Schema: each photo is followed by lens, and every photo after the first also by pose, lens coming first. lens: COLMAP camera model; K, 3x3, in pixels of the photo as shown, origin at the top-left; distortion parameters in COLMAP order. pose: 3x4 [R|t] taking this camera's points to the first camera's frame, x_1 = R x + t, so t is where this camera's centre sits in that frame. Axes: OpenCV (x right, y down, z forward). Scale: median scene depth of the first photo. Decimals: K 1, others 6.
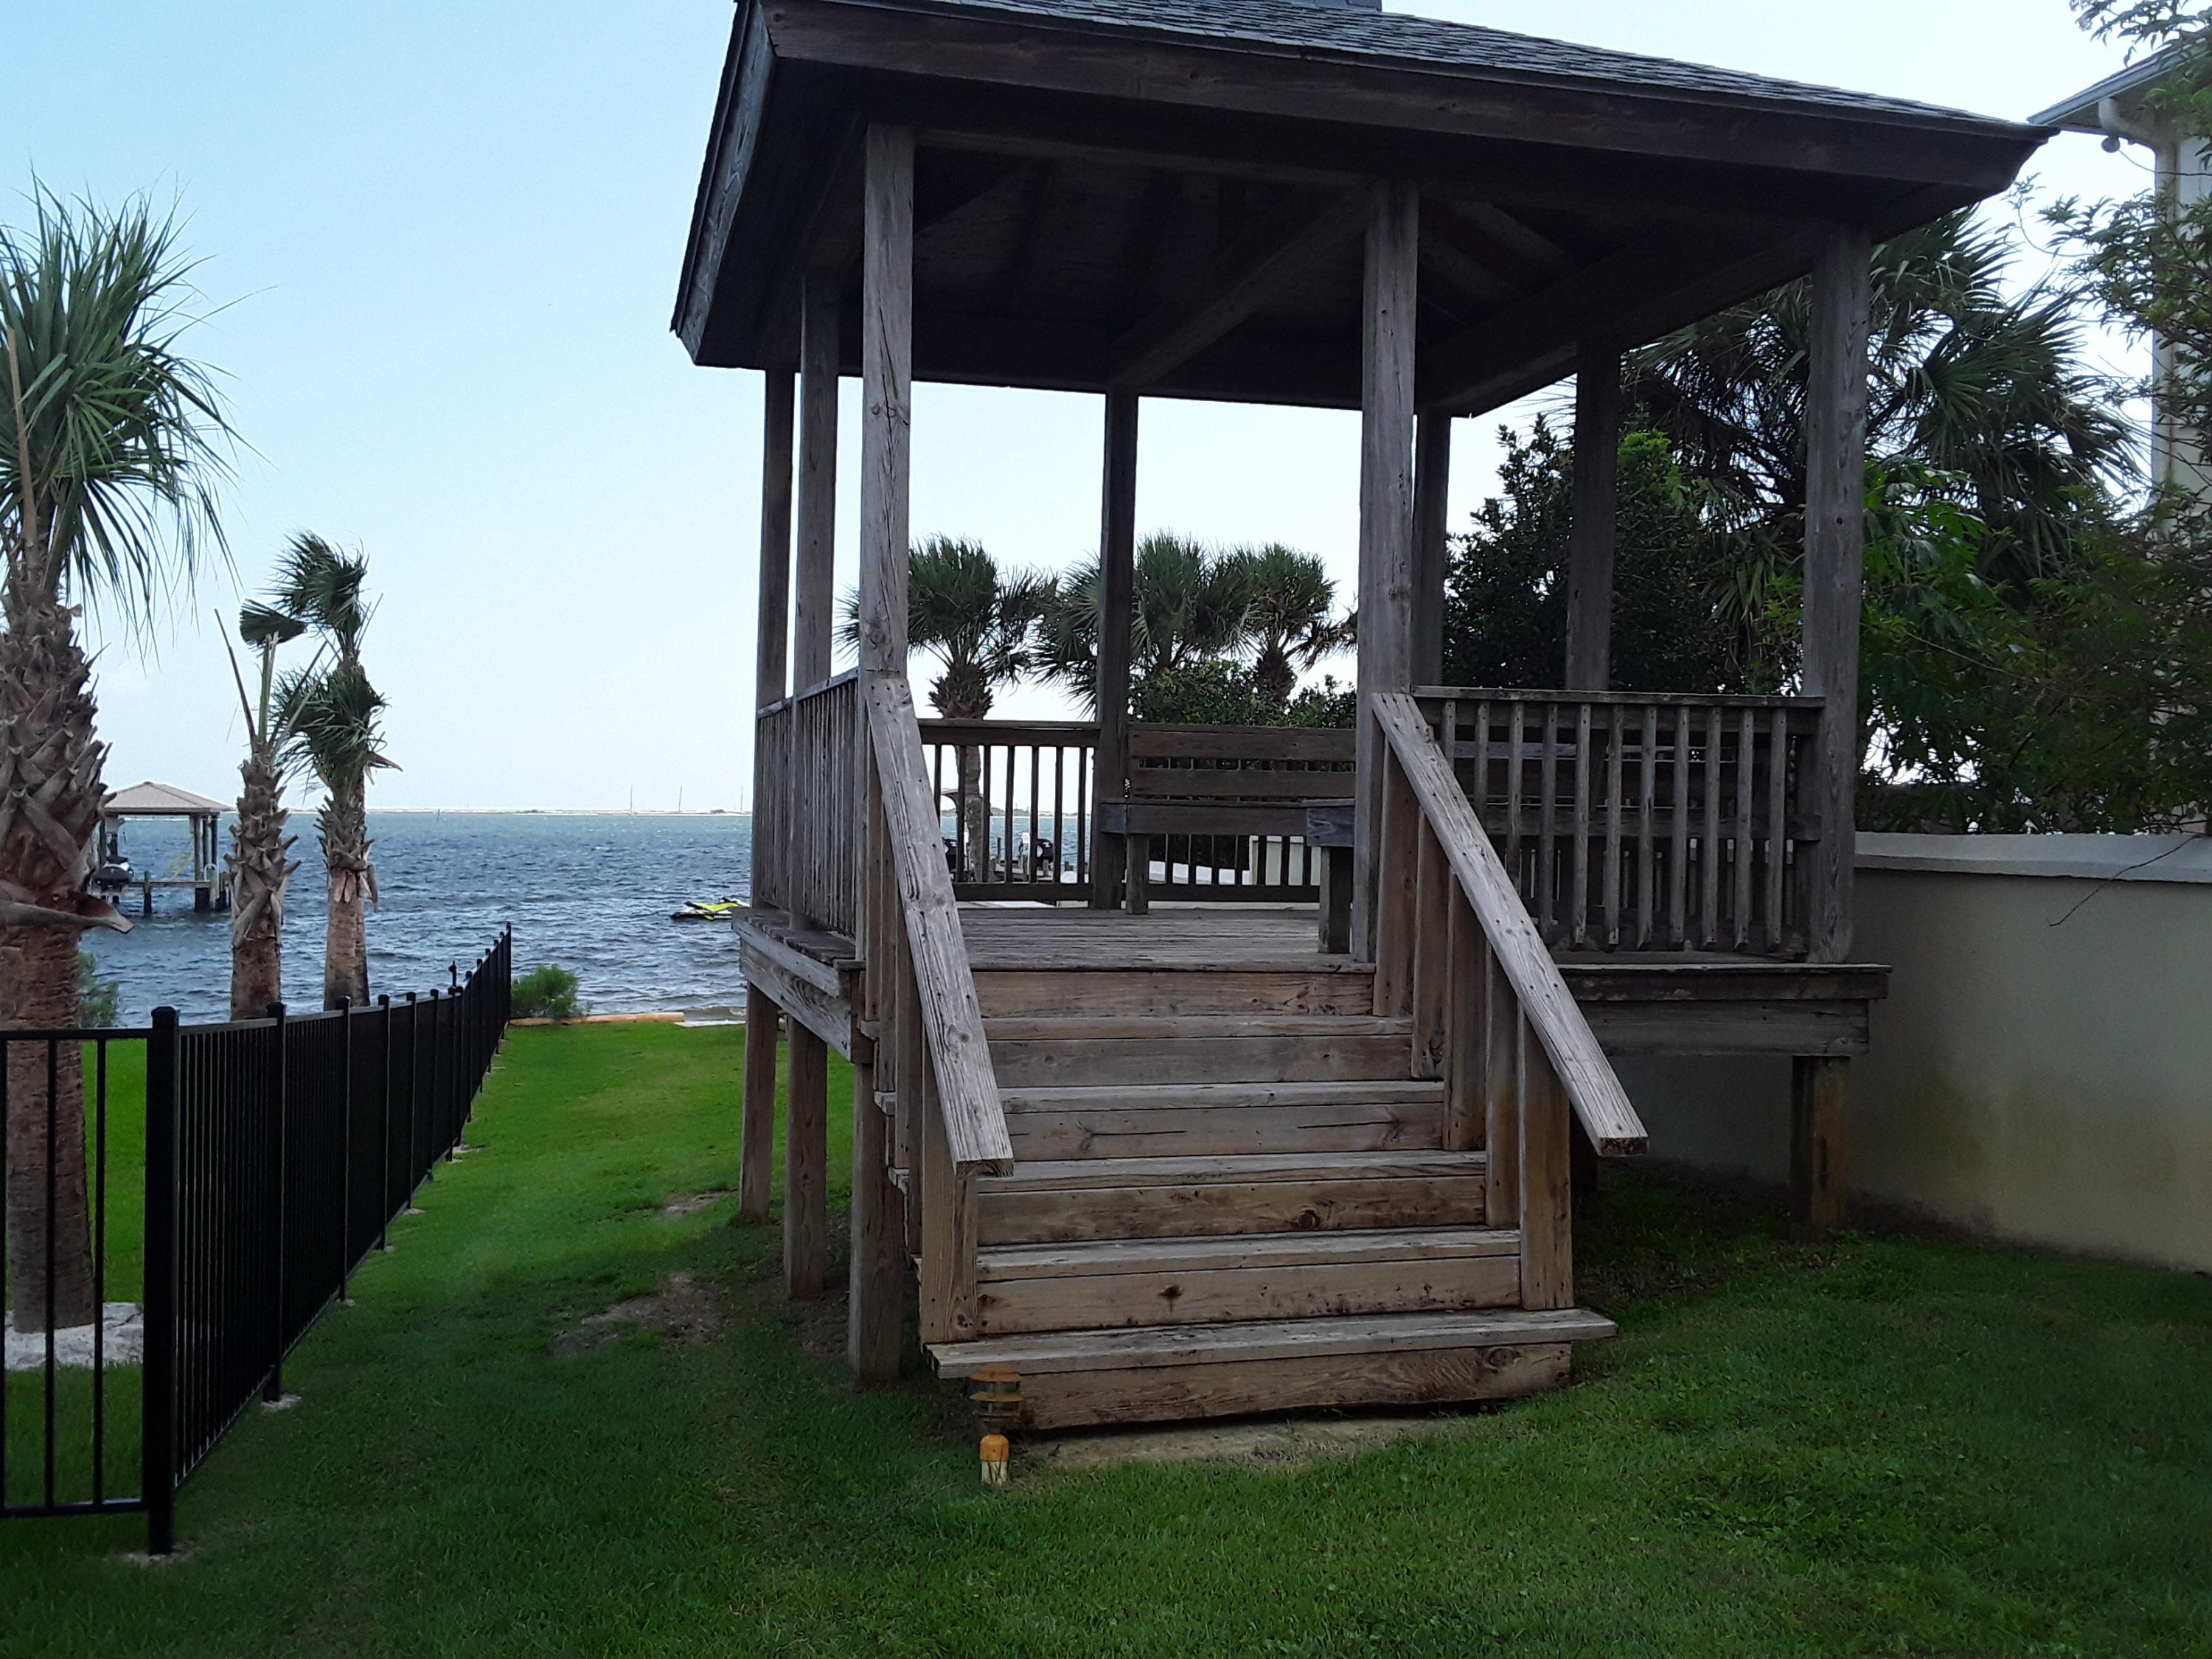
lens RADIAL K [[1829.7, 0, 1106.0], [0, 1829.7, 829.5], [0, 0, 1]] dist [0.009383, 0.004013]
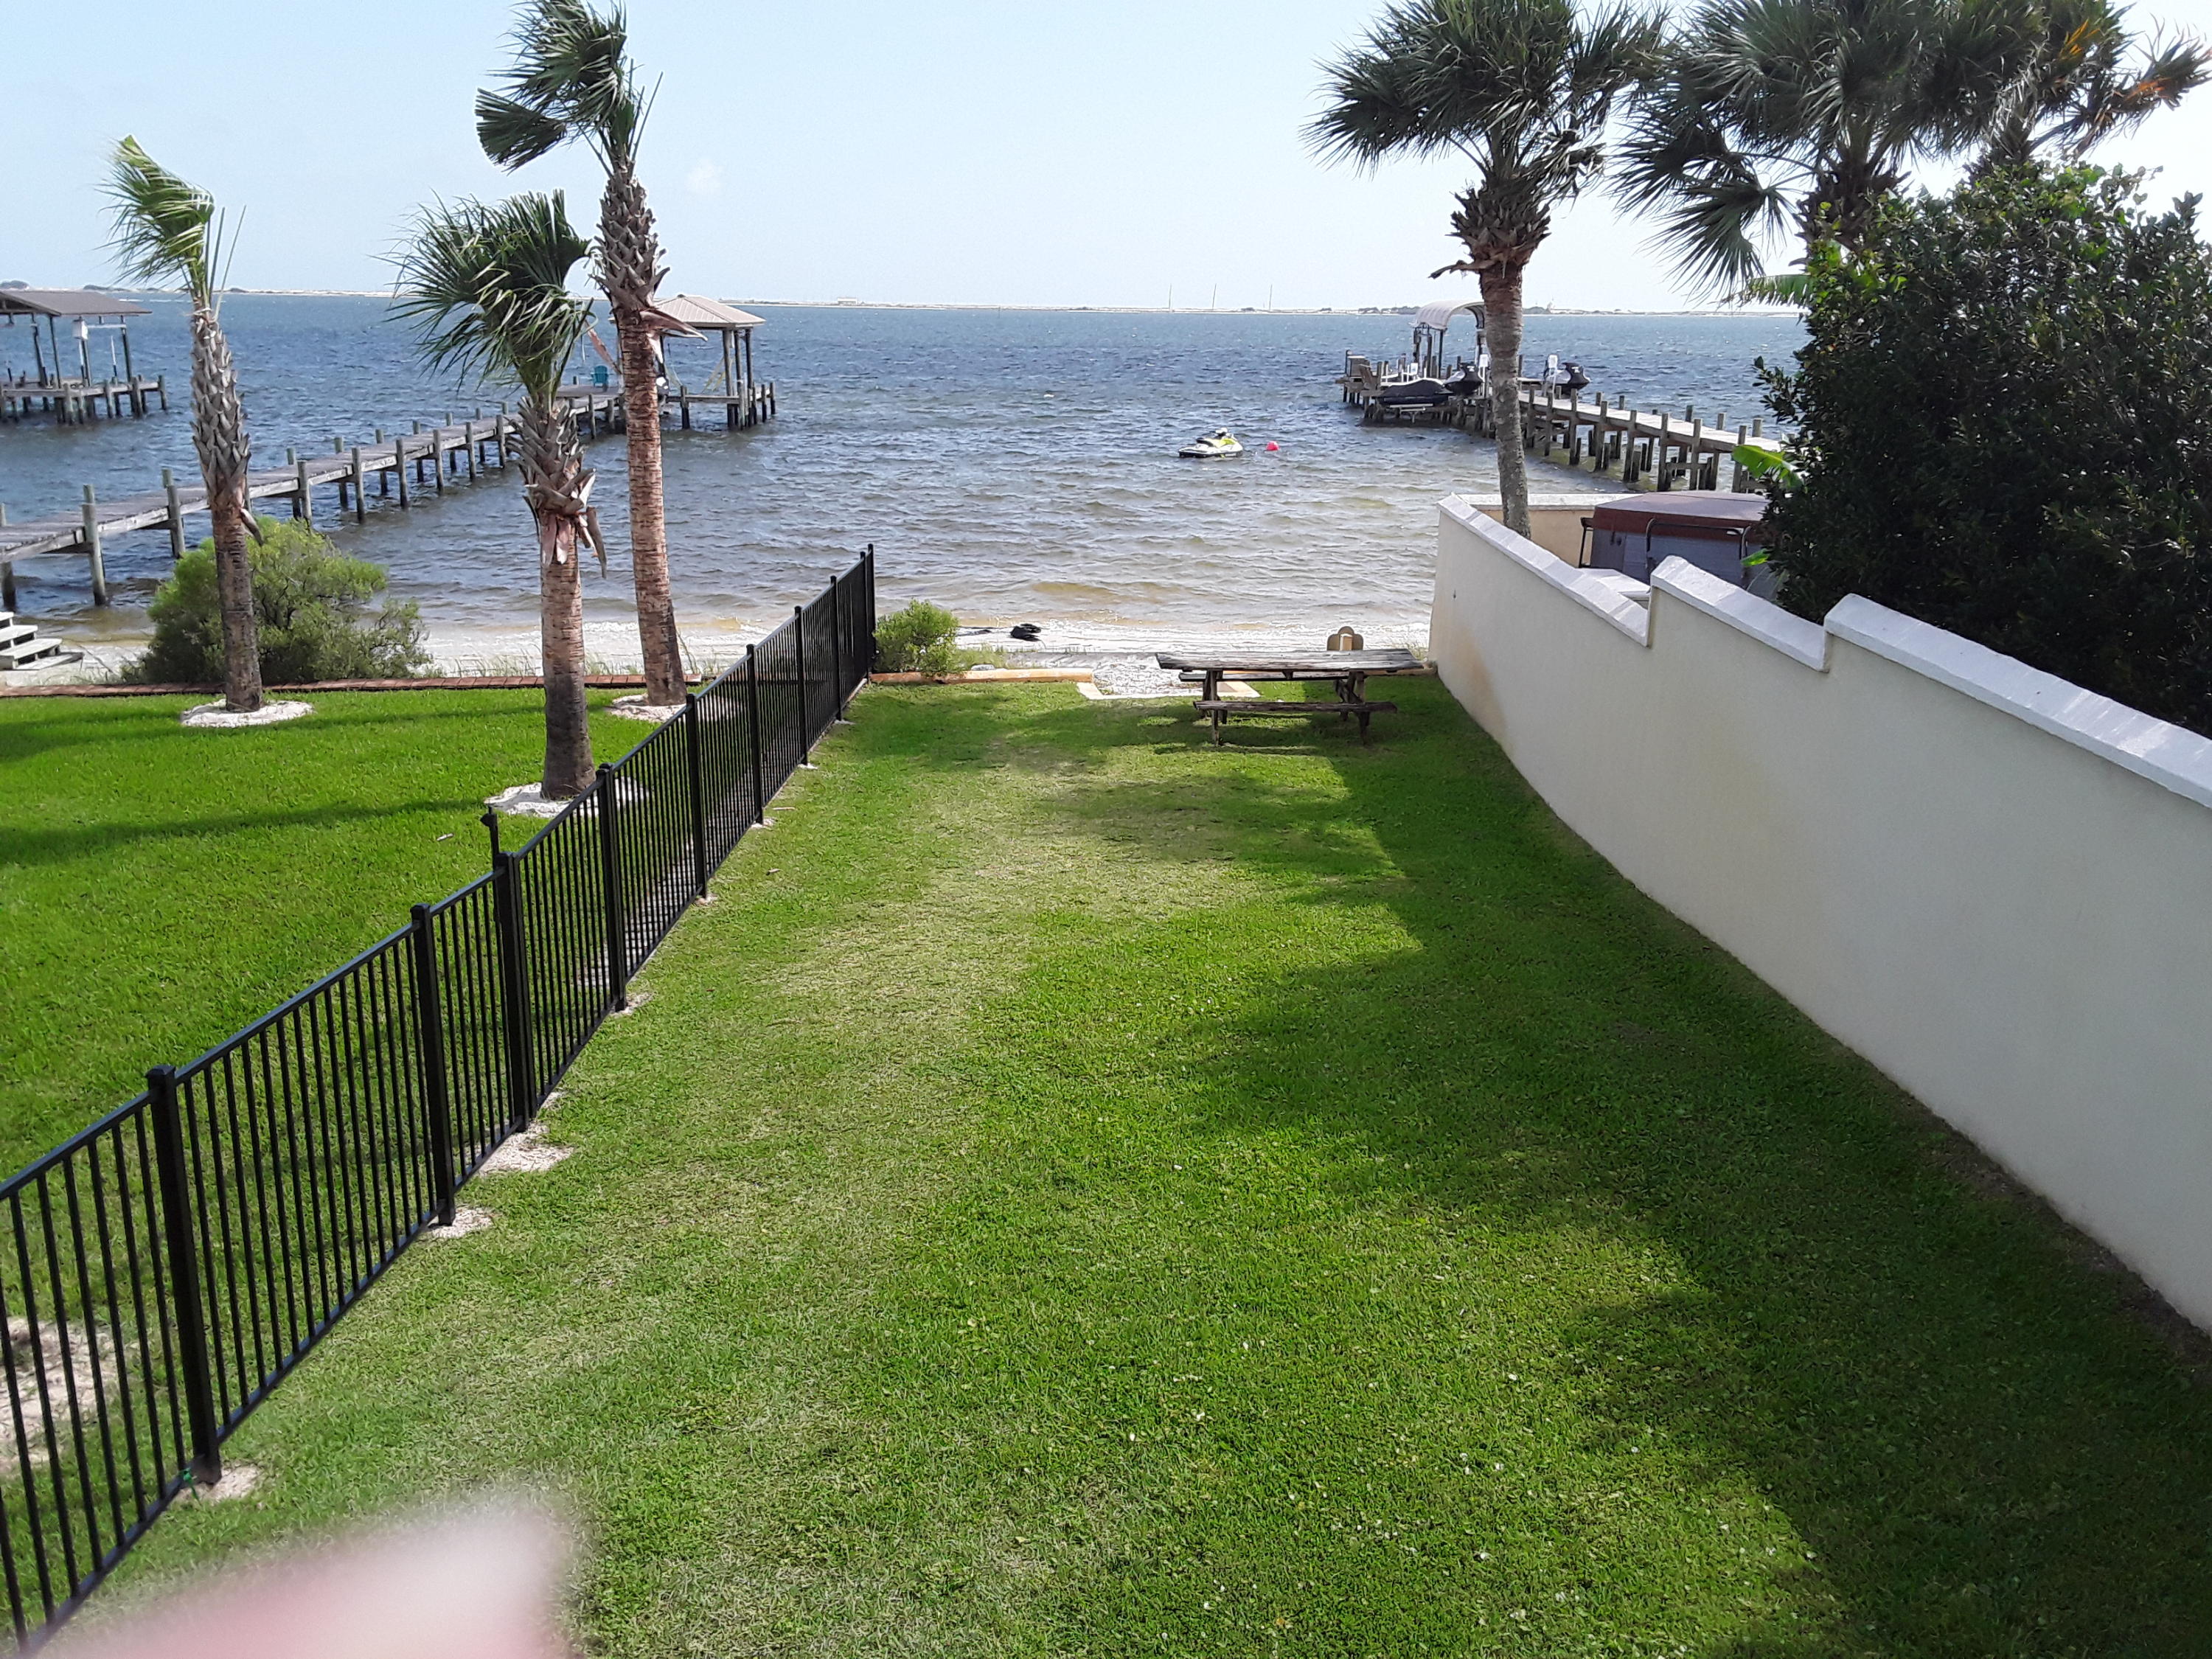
lens RADIAL K [[1829.7, 0, 1106.0], [0, 1829.7, 829.5], [0, 0, 1]] dist [0.009383, 0.004013]
pose [[0.963481, 0.075865, -0.256806, -0.030603], [-0.007735, 0.966512, 0.256506, -0.029154], [0.267666, -0.245153, 0.931802, 0.298306]]
